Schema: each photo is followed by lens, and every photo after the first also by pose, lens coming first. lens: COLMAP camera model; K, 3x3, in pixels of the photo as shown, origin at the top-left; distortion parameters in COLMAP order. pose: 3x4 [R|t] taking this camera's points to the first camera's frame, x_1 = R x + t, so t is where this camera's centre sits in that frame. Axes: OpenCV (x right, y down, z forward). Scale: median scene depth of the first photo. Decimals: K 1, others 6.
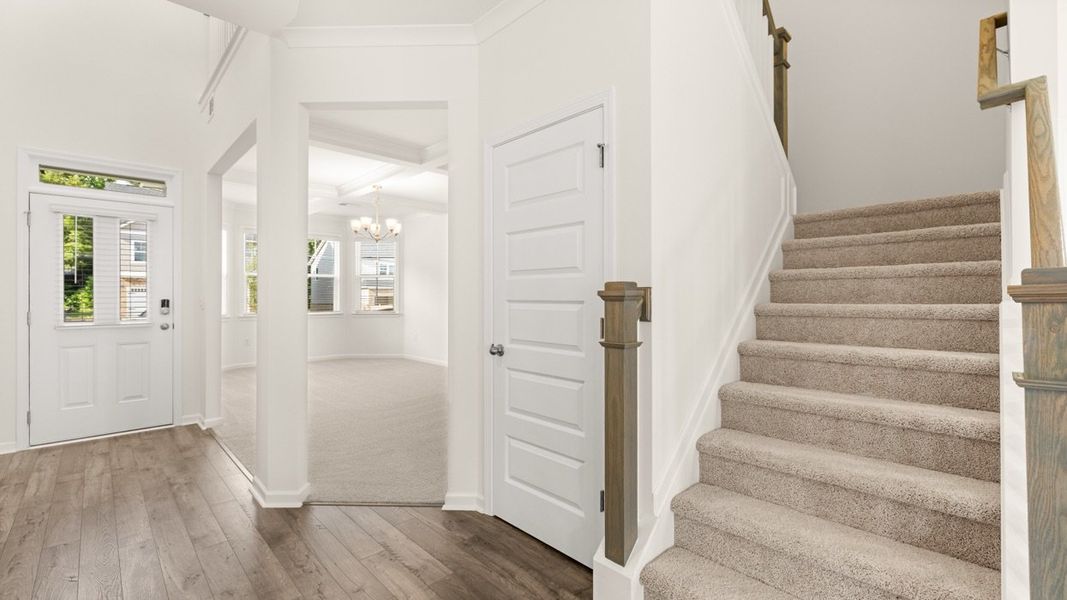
lens RADIAL K [[450.4, 0, 533.6], [0, 450.4, 293.1], [0, 0, 1]] dist [-0.001193, -0.000976]
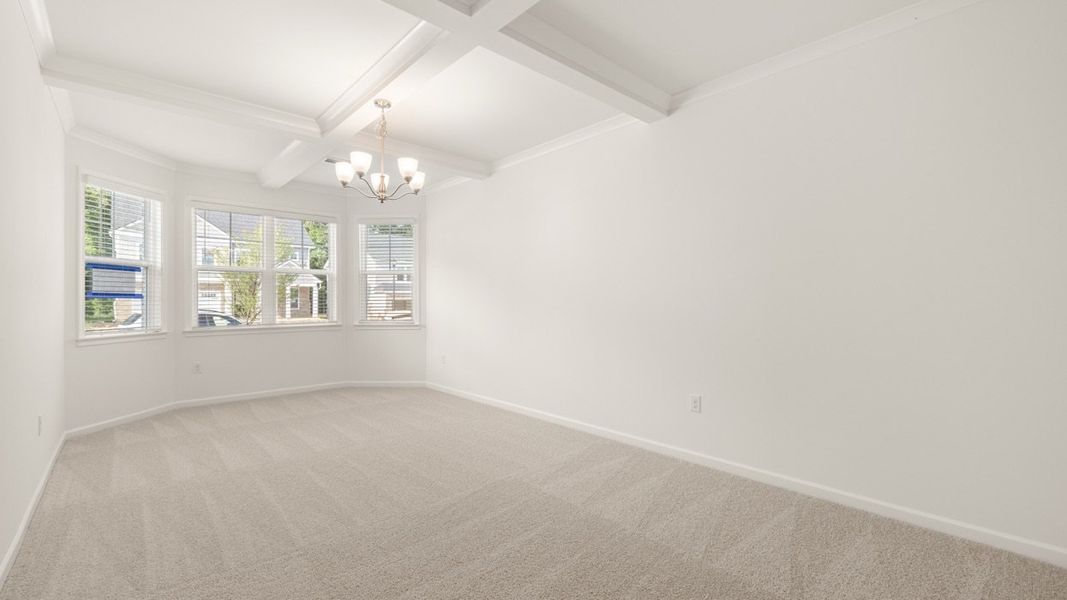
lens RADIAL K [[450.4, 0, 535.6], [0, 450.4, 301.4], [0, 0, 1]] dist [-0.001193, -0.000976]
pose [[0.999465, -0.001976, -0.032636, -0.168866], [0.002271, 0.999957, 0.009009, 0.003884], [0.032617, -0.009079, 0.999427, 0.539819]]
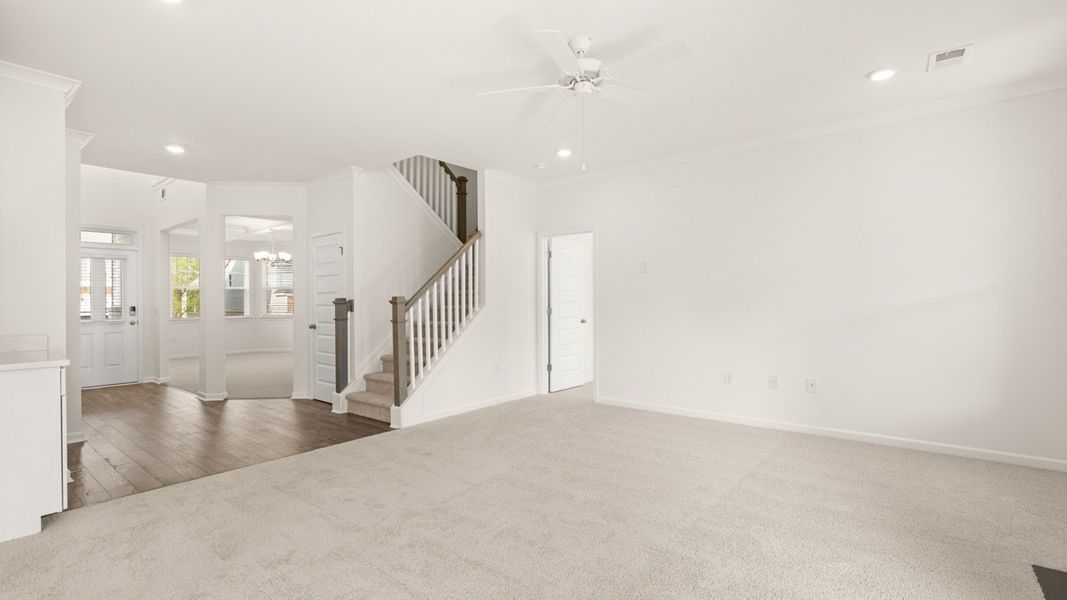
lens RADIAL K [[482.7, 0, 534.1], [0, 482.7, 303.5], [0, 0, 1]] dist [-0.001576, -0.000337]
pose [[0.993538, -0.006793, 0.113296, 0.391314], [0.005829, 0.999944, 0.008836, -0.003495], [-0.113350, -0.008118, 0.993522, -0.813073]]
